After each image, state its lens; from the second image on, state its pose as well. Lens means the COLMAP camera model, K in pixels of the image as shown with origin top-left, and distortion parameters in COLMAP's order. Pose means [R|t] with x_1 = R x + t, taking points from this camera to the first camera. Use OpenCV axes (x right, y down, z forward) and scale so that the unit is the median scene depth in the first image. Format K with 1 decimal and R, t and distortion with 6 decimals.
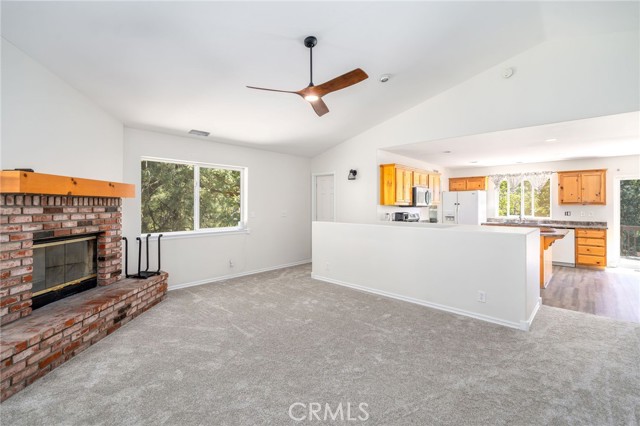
lens RADIAL K [[293.7, 0, 319.5], [0, 293.7, 207.9], [0, 0, 1]] dist [0.030435, 0.000165]
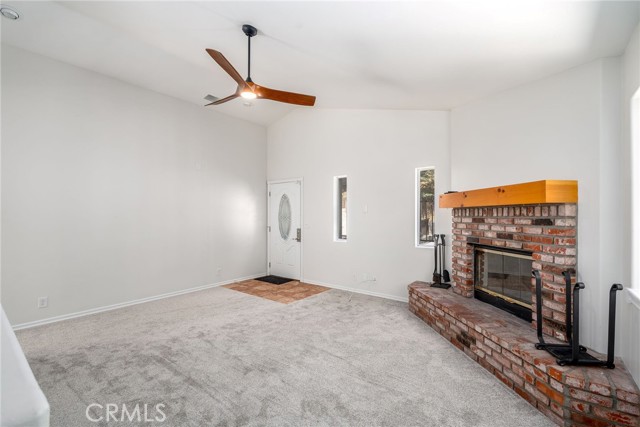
lens RADIAL K [[293.7, 0, 320.6], [0, 293.7, 214.4], [0, 0, 1]] dist [0.030435, 0.000165]
pose [[-0.995815, -0.002881, -0.091349, -0.155059], [-0.003113, 0.999992, 0.002395, -0.013351], [0.091342, 0.002670, -0.995816, 1.815619]]
